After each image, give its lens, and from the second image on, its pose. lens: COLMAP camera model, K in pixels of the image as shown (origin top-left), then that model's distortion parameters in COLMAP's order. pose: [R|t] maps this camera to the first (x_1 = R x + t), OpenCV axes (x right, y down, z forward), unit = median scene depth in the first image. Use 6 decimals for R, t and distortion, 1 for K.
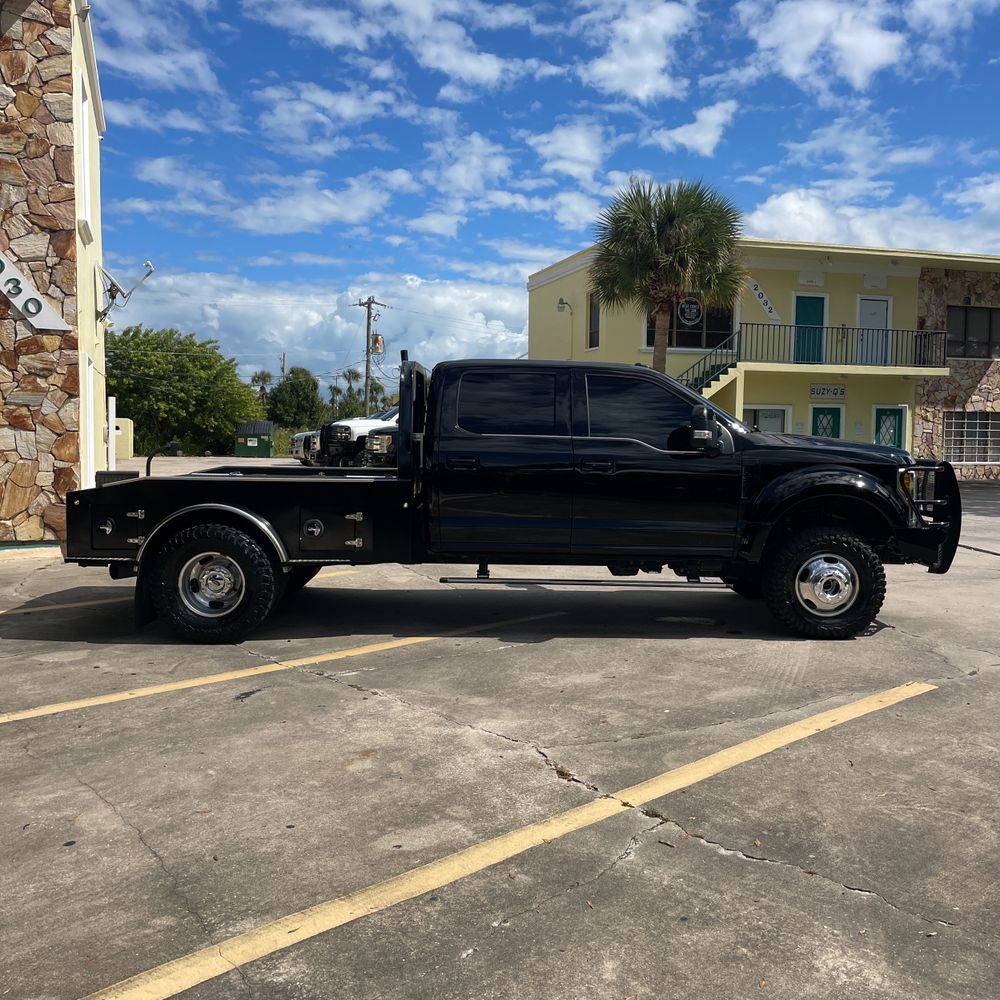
lens RADIAL K [[1014.5, 0, 498.8], [0, 1014.5, 496.6], [0, 0, 1]] dist [0.087849, -0.117318]
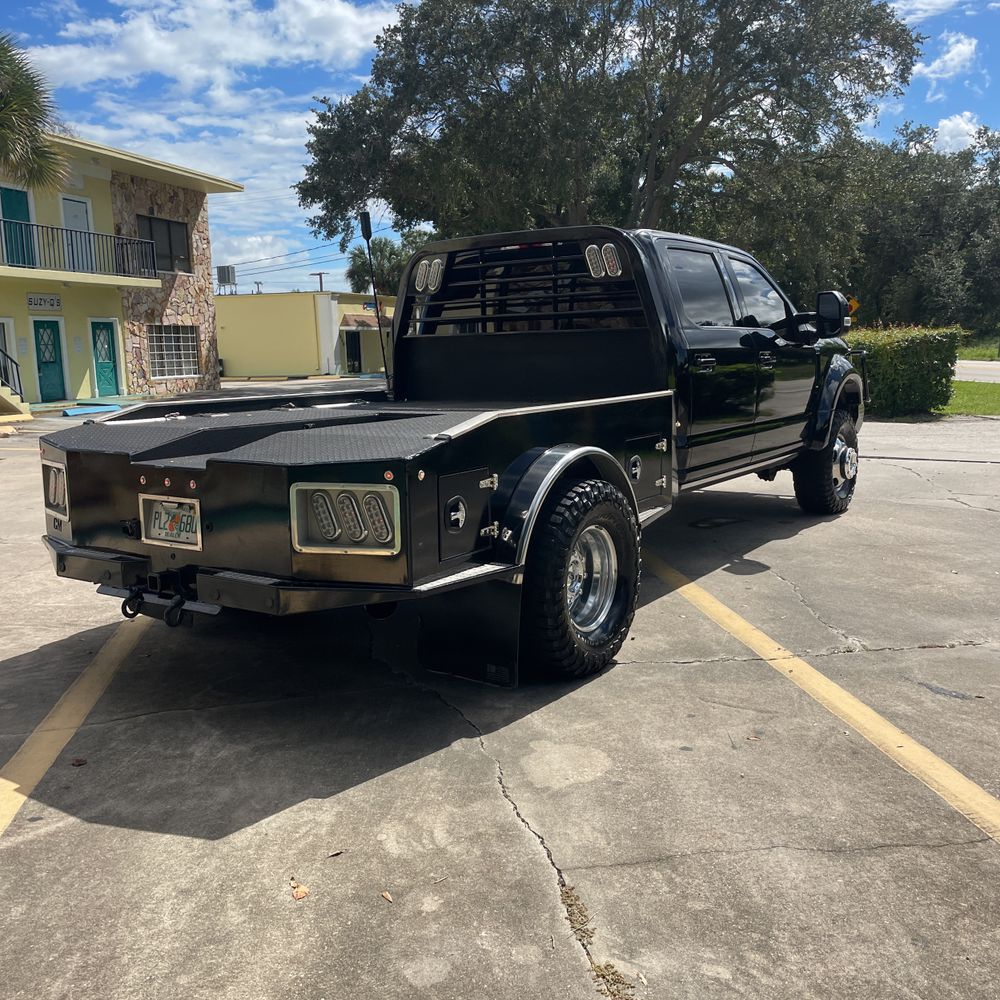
lens RADIAL K [[1008.5, 0, 504.1], [0, 1008.5, 496.7], [0, 0, 1]] dist [0.092489, -0.127574]
pose [[0.570006, -0.147336, 0.808323, -0.180602], [0.084869, 0.989087, 0.120437, -0.008951], [-0.817246, -0.000048, 0.576289, 0.158365]]
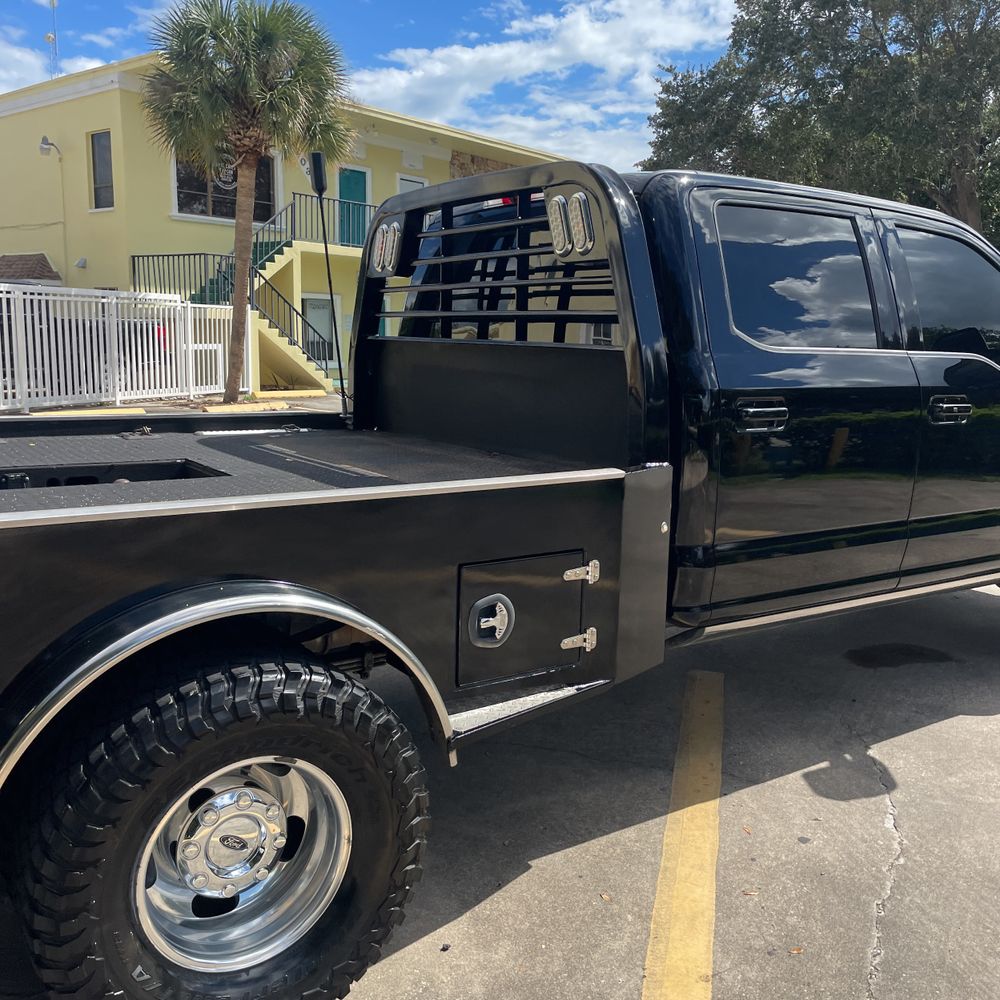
lens RADIAL K [[1008.5, 0, 504.1], [0, 1008.5, 496.7], [0, 0, 1]] dist [0.092489, -0.127574]
pose [[0.832949, -0.082970, 0.547094, -0.085007], [0.023927, 0.993171, 0.114191, -0.011751], [-0.552832, -0.082025, 0.829246, 0.164658]]
